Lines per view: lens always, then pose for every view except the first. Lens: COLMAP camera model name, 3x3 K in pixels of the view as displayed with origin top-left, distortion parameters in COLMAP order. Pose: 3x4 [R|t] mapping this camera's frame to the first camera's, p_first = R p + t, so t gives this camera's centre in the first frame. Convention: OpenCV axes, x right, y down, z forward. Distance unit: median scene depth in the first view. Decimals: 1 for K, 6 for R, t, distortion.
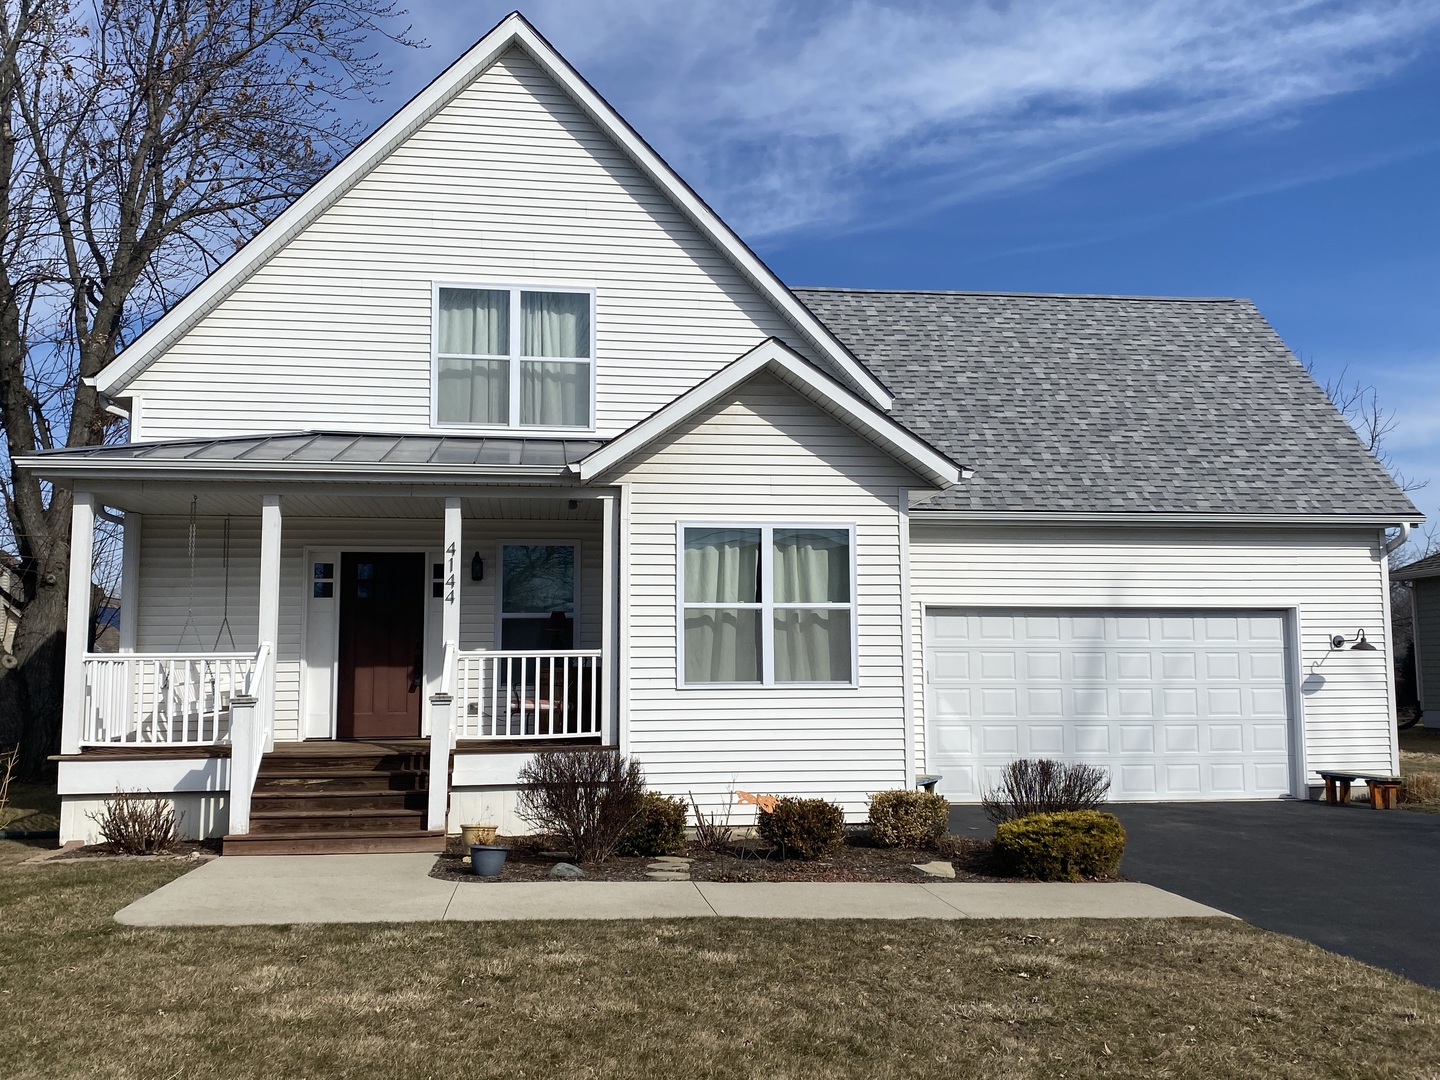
lens RADIAL K [[1360.9, 0, 720.0], [0, 1360.9, 540.0], [0, 0, 1]] dist [0.038397, -0.013010]
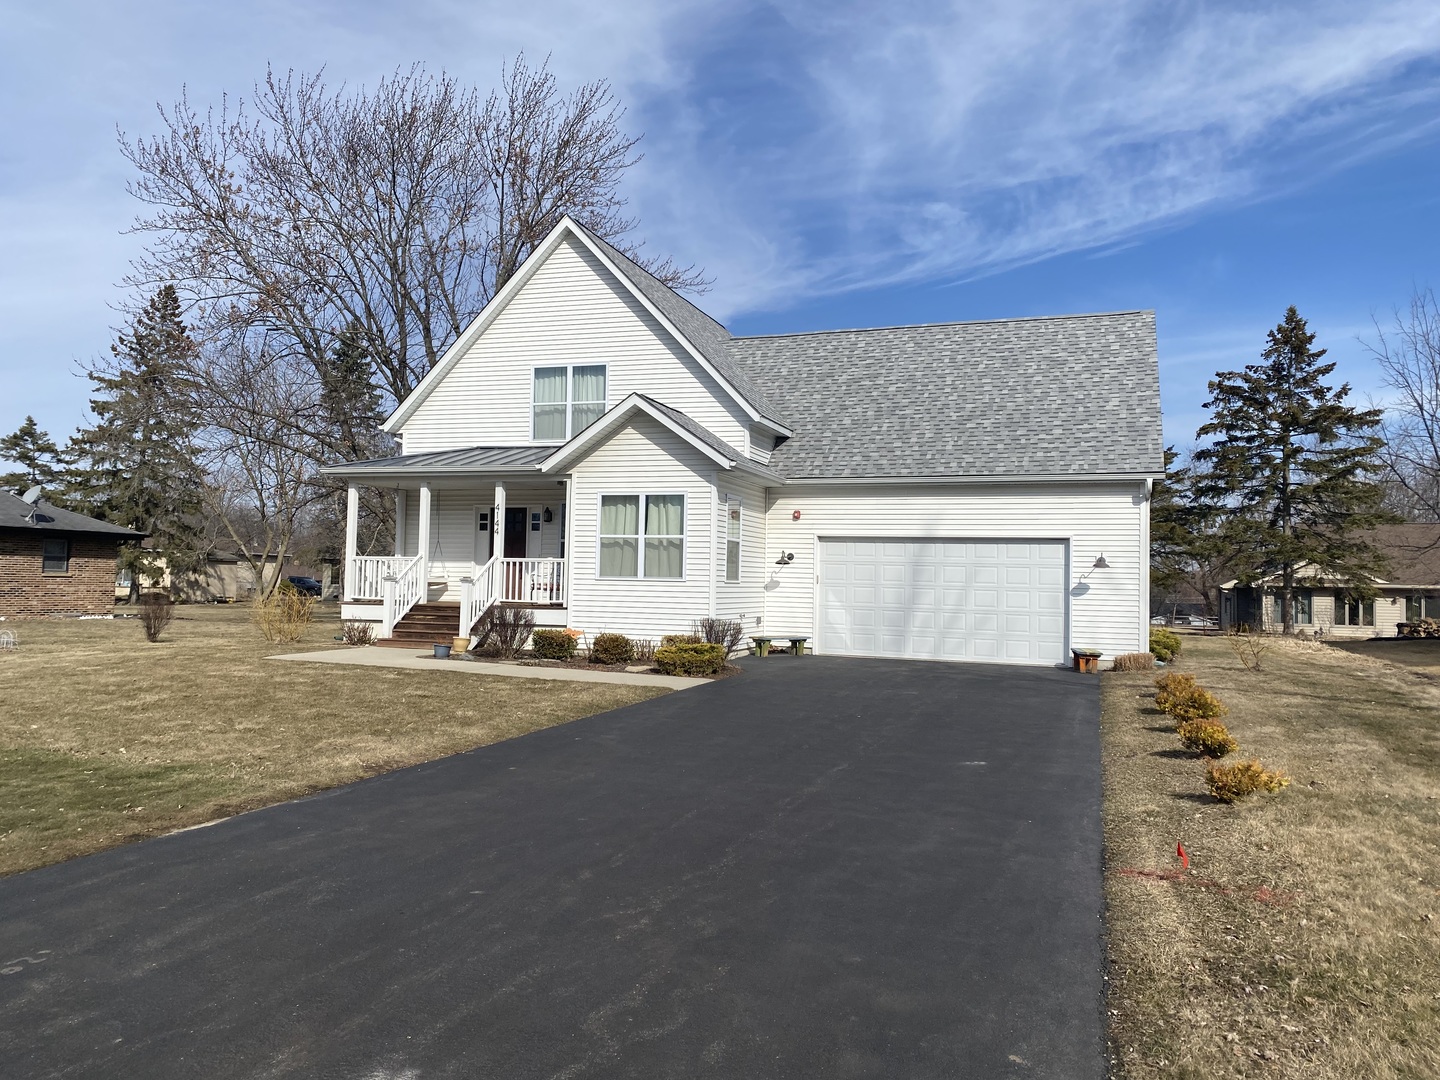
lens RADIAL K [[1105.5, 0, 720.0], [0, 1105.5, 540.0], [0, 0, 1]] dist [0.063639, -0.060677]
pose [[0.892106, 0.006145, -0.451785, 0.644901], [0.019813, 0.998414, 0.052703, -0.019310], [0.451392, -0.055968, 0.890569, -0.241815]]
